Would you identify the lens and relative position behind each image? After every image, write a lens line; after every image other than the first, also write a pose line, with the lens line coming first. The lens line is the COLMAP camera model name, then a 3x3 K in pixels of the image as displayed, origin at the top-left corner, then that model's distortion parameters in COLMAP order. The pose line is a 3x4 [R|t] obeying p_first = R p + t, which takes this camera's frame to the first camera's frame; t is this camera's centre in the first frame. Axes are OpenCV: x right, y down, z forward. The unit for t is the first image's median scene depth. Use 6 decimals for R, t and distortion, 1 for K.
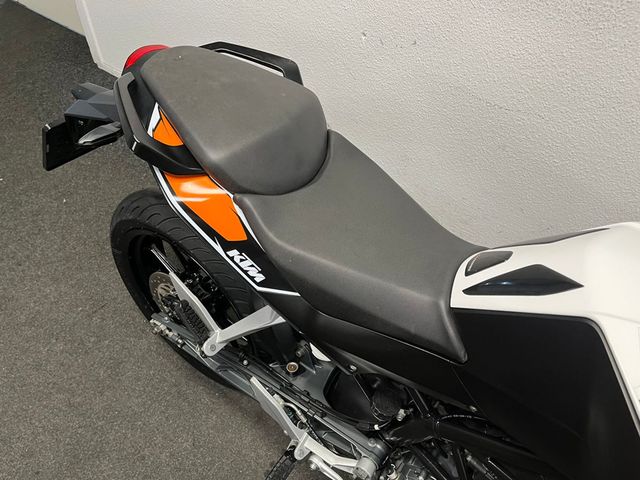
lens RADIAL K [[472.7, 0, 320.0], [0, 472.7, 240.0], [0, 0, 1]] dist [0.127184, -0.163145]
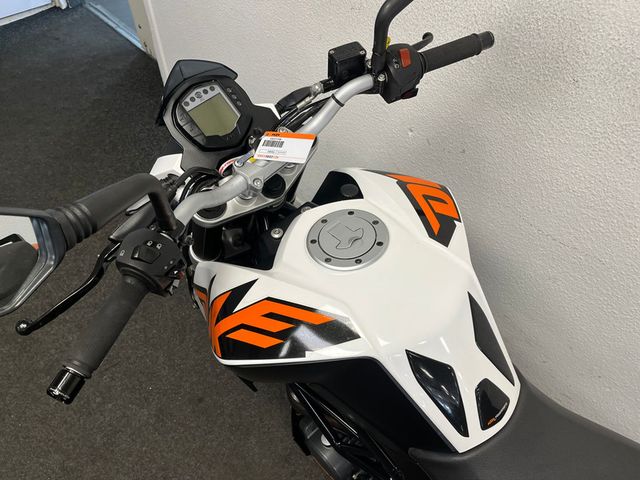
lens RADIAL K [[472.7, 0, 320.0], [0, 472.7, 240.0], [0, 0, 1]] dist [0.127184, -0.163145]
pose [[0.976816, 0.142005, -0.160204, 0.097435], [-0.141600, 0.989825, 0.014003, -0.210166], [0.160563, 0.009007, 0.986985, 0.080130]]
